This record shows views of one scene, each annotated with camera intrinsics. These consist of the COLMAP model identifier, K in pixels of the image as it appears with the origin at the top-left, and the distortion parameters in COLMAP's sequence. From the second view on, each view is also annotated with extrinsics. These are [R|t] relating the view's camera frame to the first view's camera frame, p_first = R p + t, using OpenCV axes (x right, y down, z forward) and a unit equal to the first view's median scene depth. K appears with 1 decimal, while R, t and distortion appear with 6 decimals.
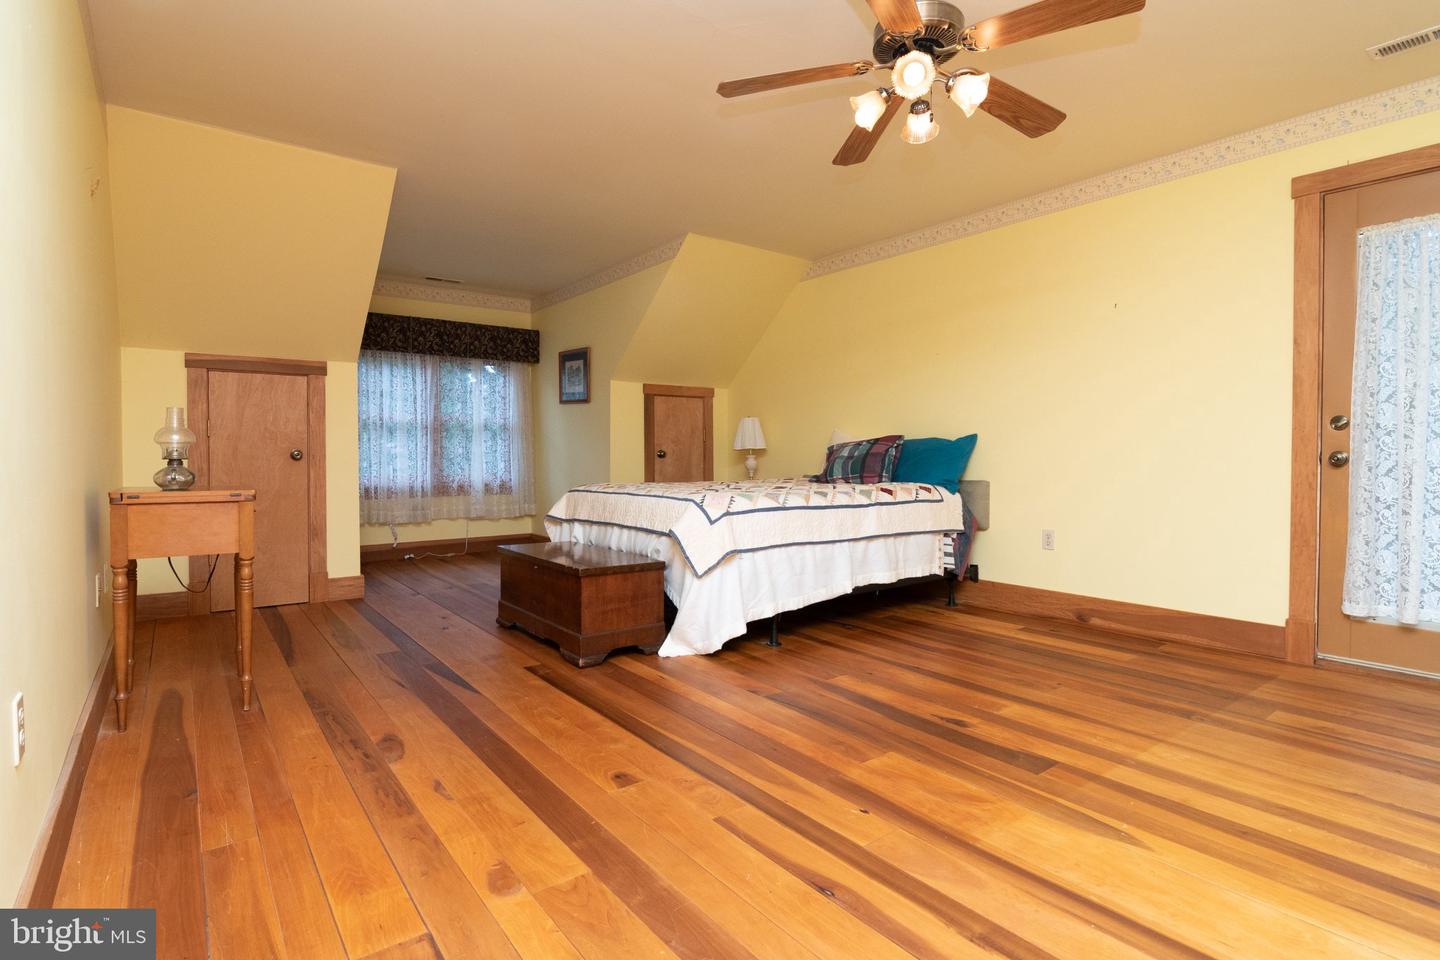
lens RADIAL K [[699.6, 0, 713.5], [0, 699.6, 475.8], [0, 0, 1]] dist [-0.004724, -0.004196]
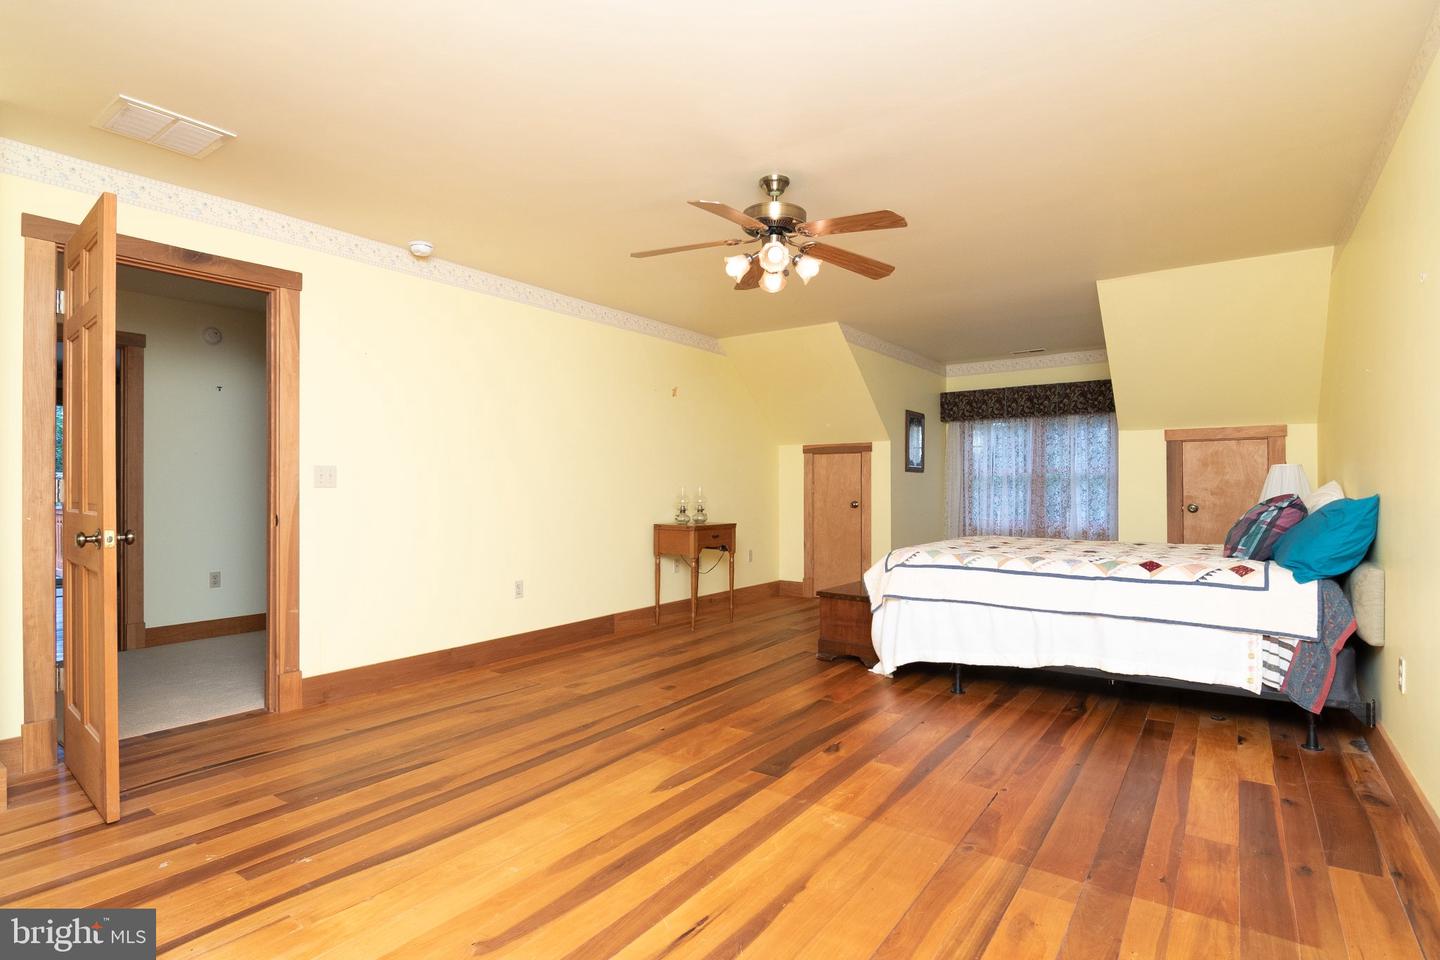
lens RADIAL K [[699.6, 0, 724.0], [0, 699.6, 487.4], [0, 0, 1]] dist [-0.004724, -0.004196]
pose [[0.319032, -0.001634, -0.947743, 0.852038], [-0.028653, 0.999525, -0.011368, -0.045555], [0.947311, 0.030782, 0.318834, 0.257486]]
